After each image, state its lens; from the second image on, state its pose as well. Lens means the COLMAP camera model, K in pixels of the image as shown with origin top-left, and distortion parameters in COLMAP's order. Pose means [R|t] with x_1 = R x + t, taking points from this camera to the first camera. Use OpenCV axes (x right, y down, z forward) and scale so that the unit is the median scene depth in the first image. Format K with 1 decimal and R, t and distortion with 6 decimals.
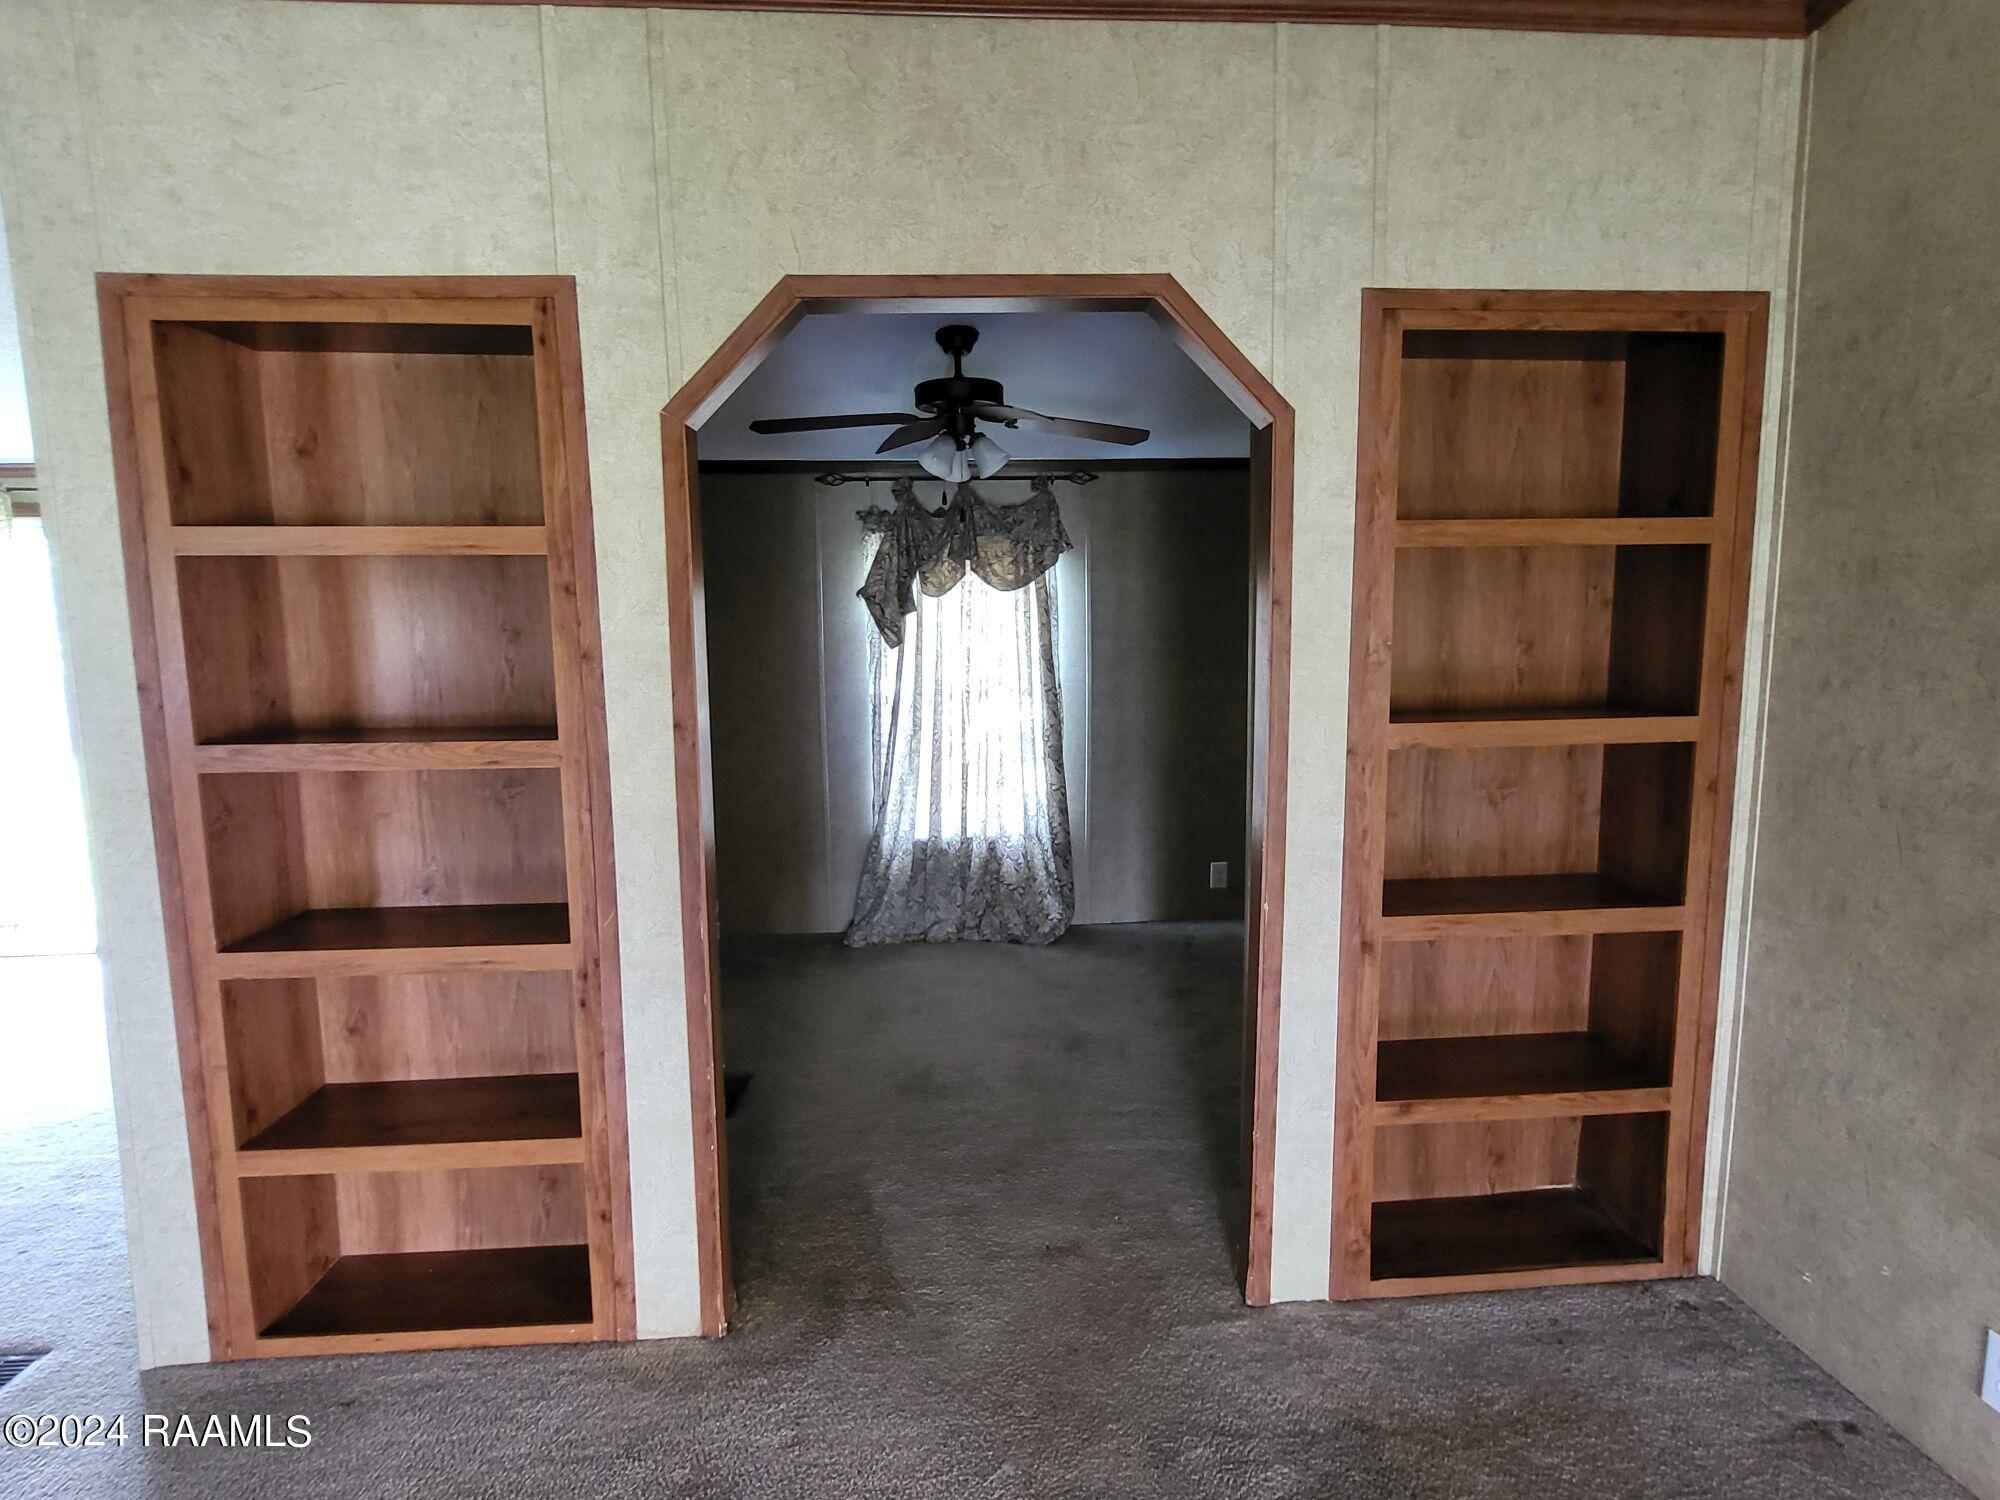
lens RADIAL K [[1087.3, 0, 994.8], [0, 1087.3, 753.3], [0, 0, 1]] dist [-0.002999, -0.000846]
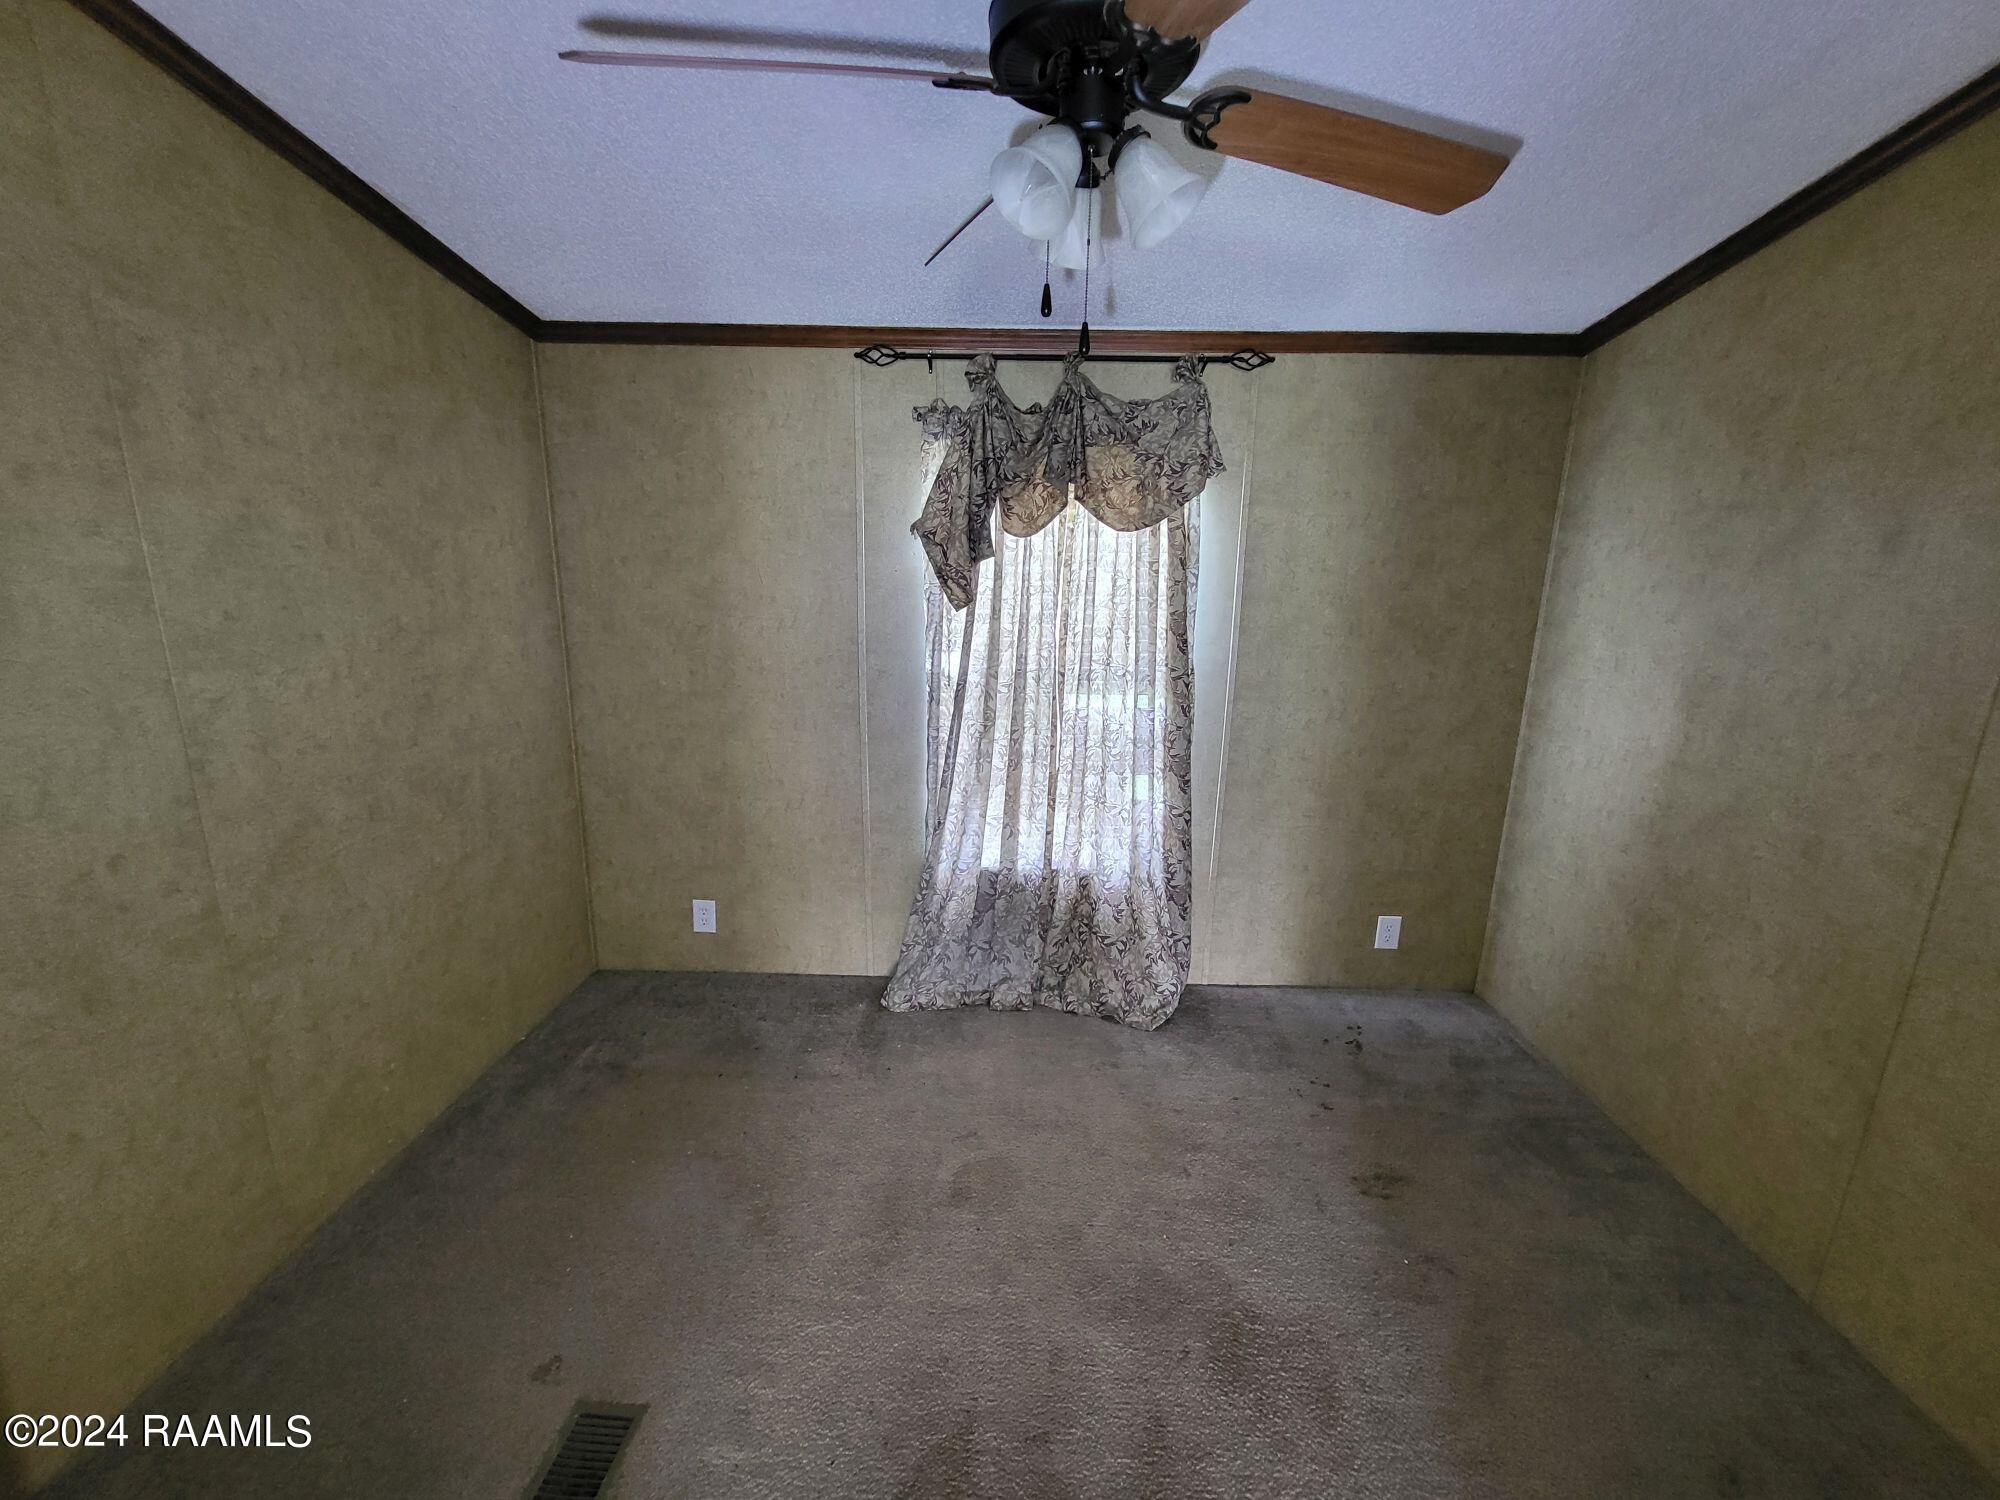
lens RADIAL K [[780.8, 0, 1003.5], [0, 780.8, 738.9], [0, 0, 1]] dist [-0.001388, -0.000182]
pose [[0.995974, 0.047919, -0.075754, -0.022290], [-0.041586, 0.995676, 0.083071, -0.055566], [0.079407, -0.079586, 0.993660, 0.486053]]
